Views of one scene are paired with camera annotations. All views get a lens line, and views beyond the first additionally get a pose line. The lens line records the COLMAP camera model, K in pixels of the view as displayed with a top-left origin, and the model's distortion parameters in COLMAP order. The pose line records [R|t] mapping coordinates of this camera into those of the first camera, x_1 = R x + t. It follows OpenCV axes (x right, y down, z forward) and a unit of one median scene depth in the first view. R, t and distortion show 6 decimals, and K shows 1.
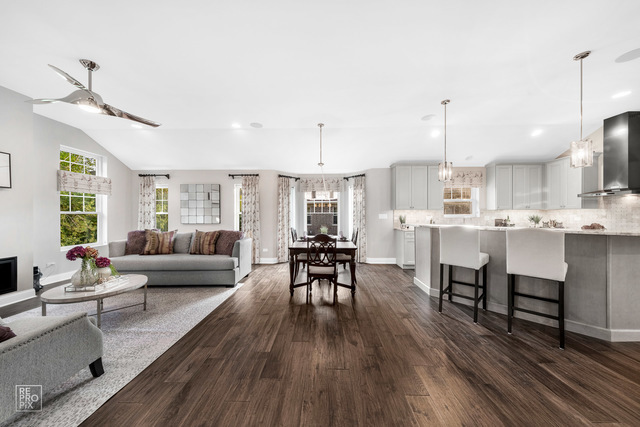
lens RADIAL K [[218.7, 0, 318.6], [0, 218.7, 214.8], [0, 0, 1]] dist [0.002215, 0.000073]
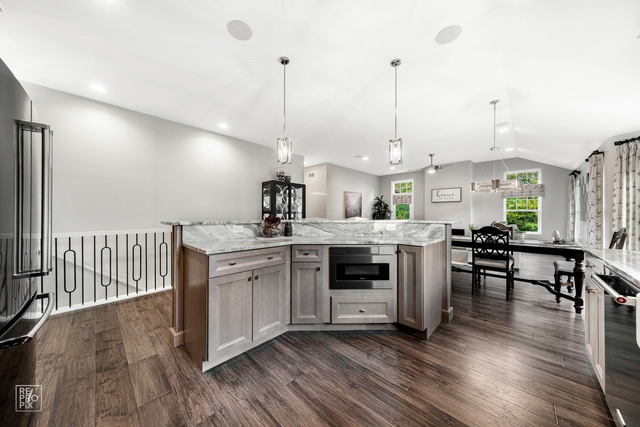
lens RADIAL K [[218.7, 0, 318.9], [0, 218.7, 214.3], [0, 0, 1]] dist [0.002215, 0.000073]
pose [[-0.680097, -0.000758, -0.733122, 1.148700], [-0.000796, 1.000000, -0.000296, 0.022463], [0.733122, 0.000382, -0.680097, 1.137549]]
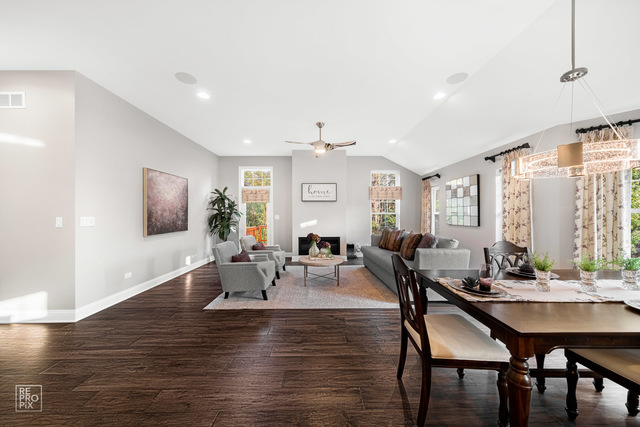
lens RADIAL K [[218.7, 0, 323.0], [0, 218.7, 213.1], [0, 0, 1]] dist [0.002215, 0.000073]
pose [[0.022596, -0.007077, -0.999720, 0.387596], [0.000521, 0.999975, -0.007067, -0.001220], [0.999745, -0.000361, 0.022599, 0.622764]]
